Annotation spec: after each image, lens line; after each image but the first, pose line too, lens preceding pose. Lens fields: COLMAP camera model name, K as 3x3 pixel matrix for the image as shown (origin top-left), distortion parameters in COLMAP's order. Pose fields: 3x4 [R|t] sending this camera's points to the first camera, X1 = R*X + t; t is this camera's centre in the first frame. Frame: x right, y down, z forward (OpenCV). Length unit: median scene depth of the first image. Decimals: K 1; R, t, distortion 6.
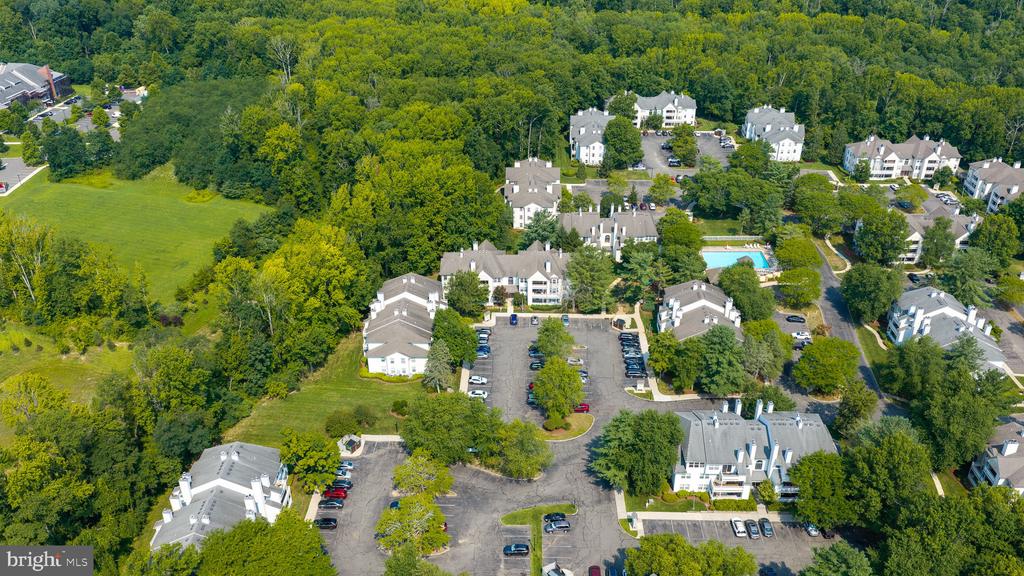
lens RADIAL K [[826.6, 0, 512.0], [0, 826.6, 288.0], [0, 0, 1]] dist [0.000402, -0.012381]
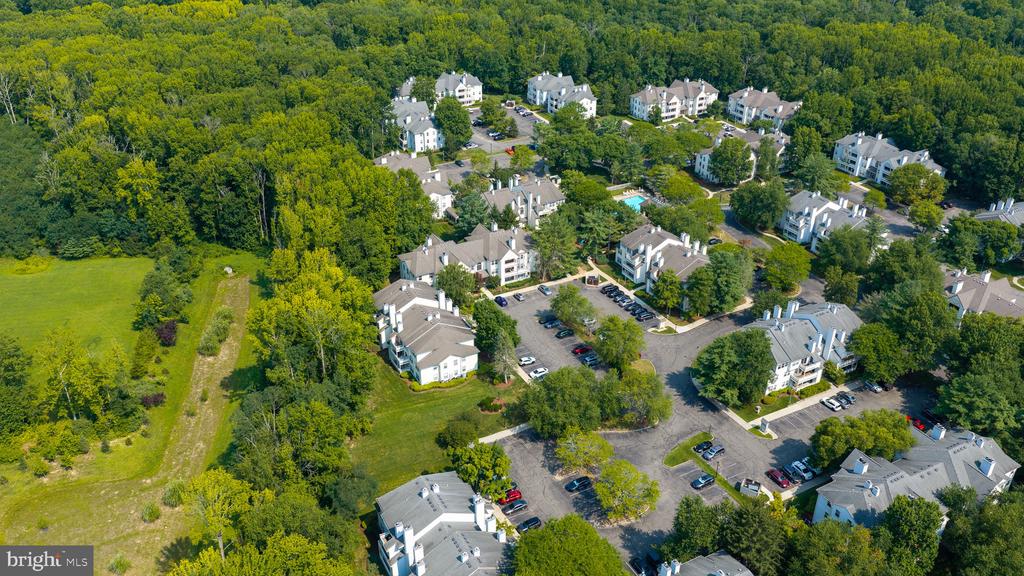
lens RADIAL K [[832.0, 0, 512.0], [0, 832.0, 288.0], [0, 0, 1]] dist [0.007070, 0.001116]
pose [[0.876442, -0.237766, 0.418709, -0.358860], [0.235219, 0.970177, 0.058560, -0.030064], [-0.420145, 0.047164, 0.906230, 0.063049]]
